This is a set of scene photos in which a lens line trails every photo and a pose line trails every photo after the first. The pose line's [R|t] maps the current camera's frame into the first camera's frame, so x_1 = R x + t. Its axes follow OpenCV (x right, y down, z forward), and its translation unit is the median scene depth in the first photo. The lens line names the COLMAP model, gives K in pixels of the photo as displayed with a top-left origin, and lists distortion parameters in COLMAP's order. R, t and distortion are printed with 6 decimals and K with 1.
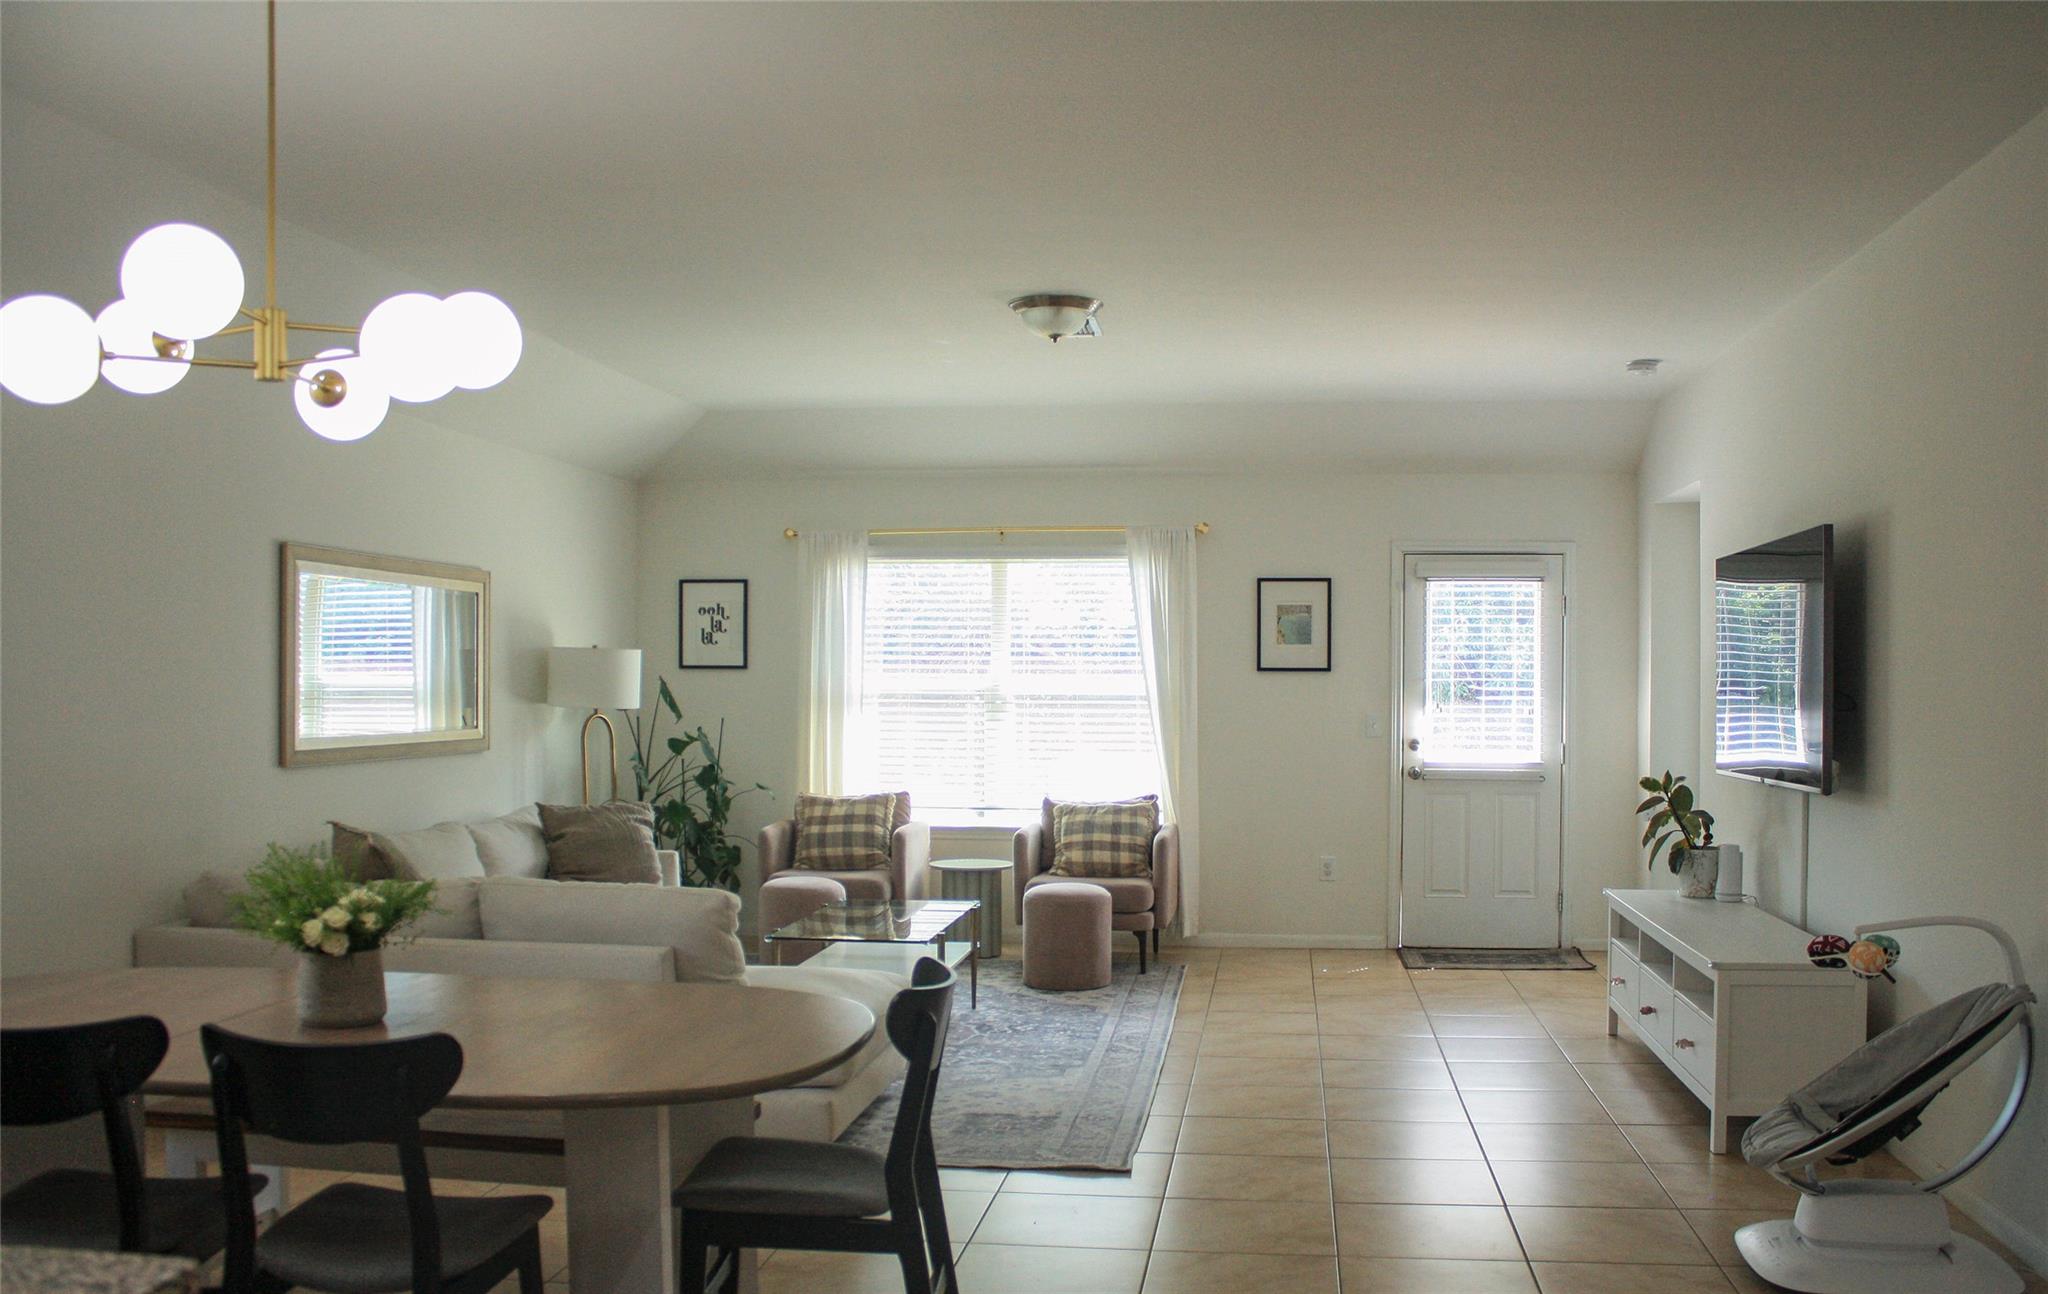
lens RADIAL K [[1761.3, 0, 1024.0], [0, 1761.3, 647.0], [0, 0, 1]] dist [-0.049920, 0.001469]
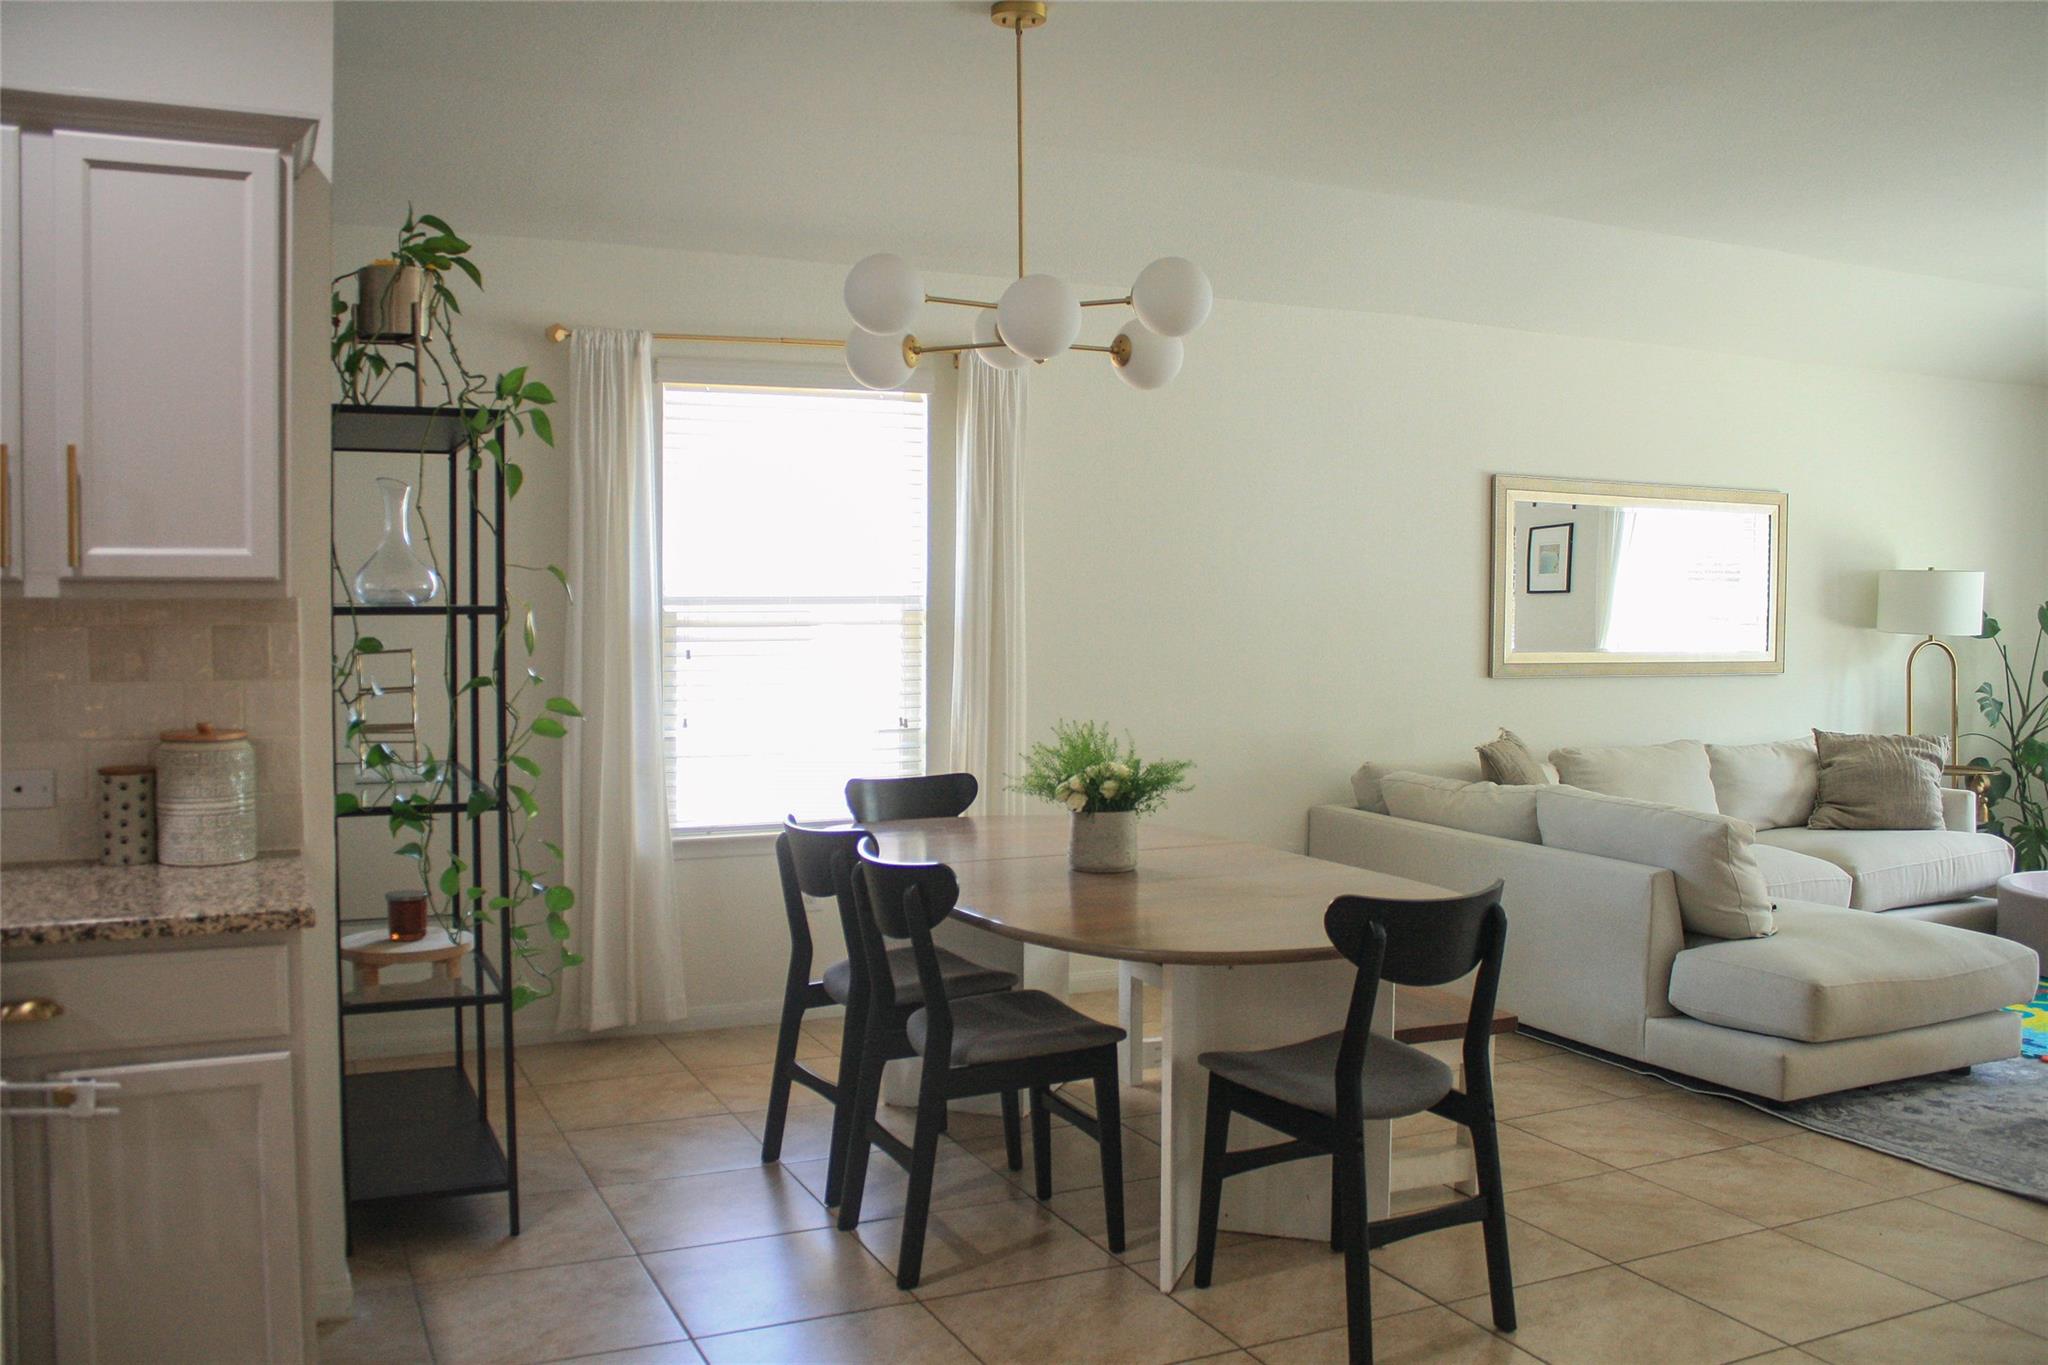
lens RADIAL K [[1715.0, 0, 1024.0], [0, 1715.0, 682.5], [0, 0, 1]] dist [-0.169176, 0.147196]
pose [[0.542604, 0.035824, -0.839224, 0.343348], [0.012826, 0.998620, 0.050921, 0.014015], [0.839891, -0.038394, 0.541396, 0.183571]]
